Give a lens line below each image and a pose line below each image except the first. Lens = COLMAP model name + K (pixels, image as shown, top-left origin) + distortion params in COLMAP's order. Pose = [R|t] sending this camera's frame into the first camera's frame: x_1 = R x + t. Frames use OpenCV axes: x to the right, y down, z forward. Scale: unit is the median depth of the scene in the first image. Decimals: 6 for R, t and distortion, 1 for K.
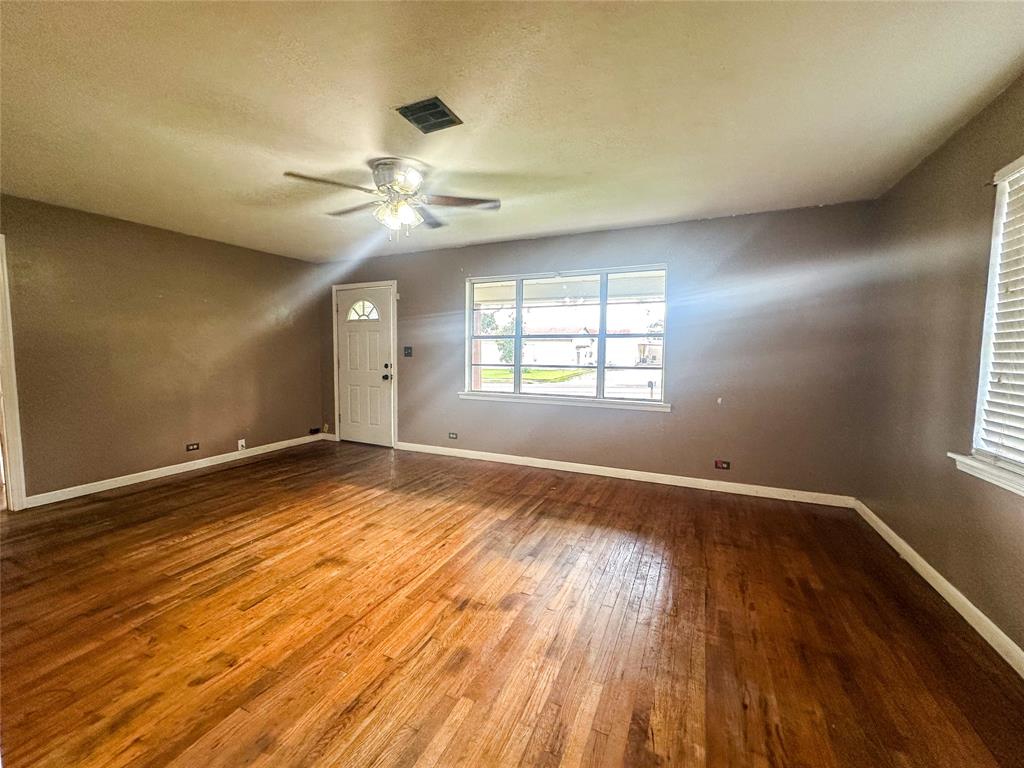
lens RADIAL K [[409.2, 0, 510.8], [0, 409.2, 384.2], [0, 0, 1]] dist [-0.002144, 0.000632]
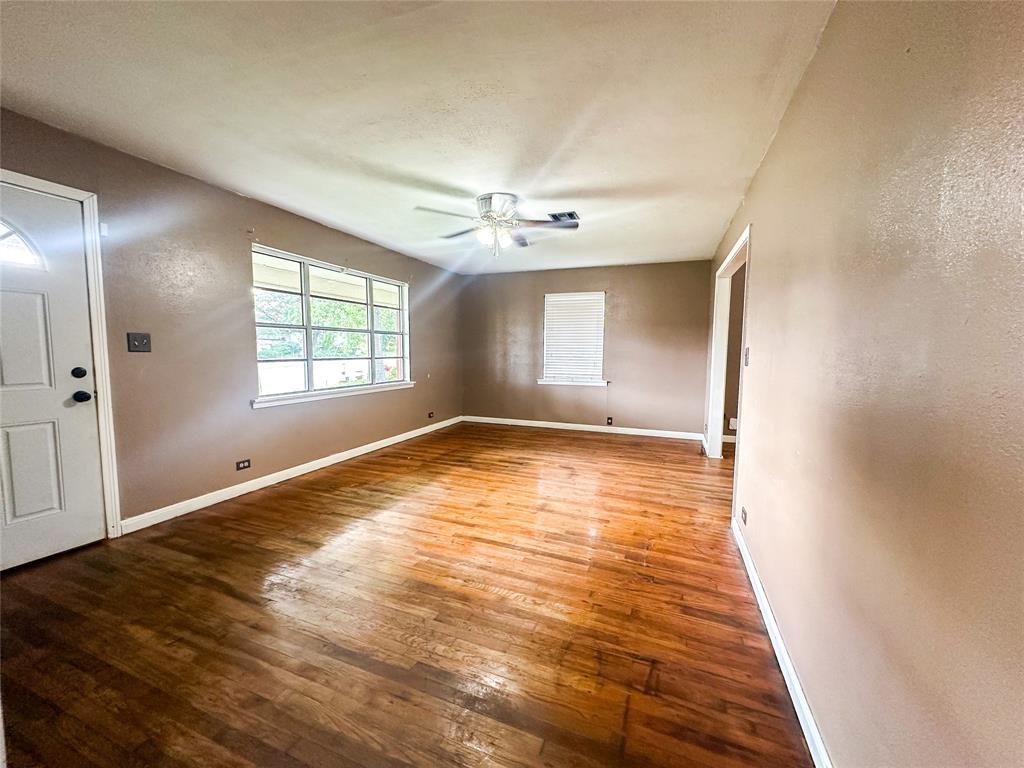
lens RADIAL K [[409.2, 0, 512.9], [0, 409.2, 384.0], [0, 0, 1]] dist [-0.002144, 0.000632]
pose [[-0.061876, -0.091679, 0.993864, -1.290316], [0.066205, 0.993202, 0.095740, -0.070510], [-0.995886, 0.071723, -0.055386, 0.868076]]
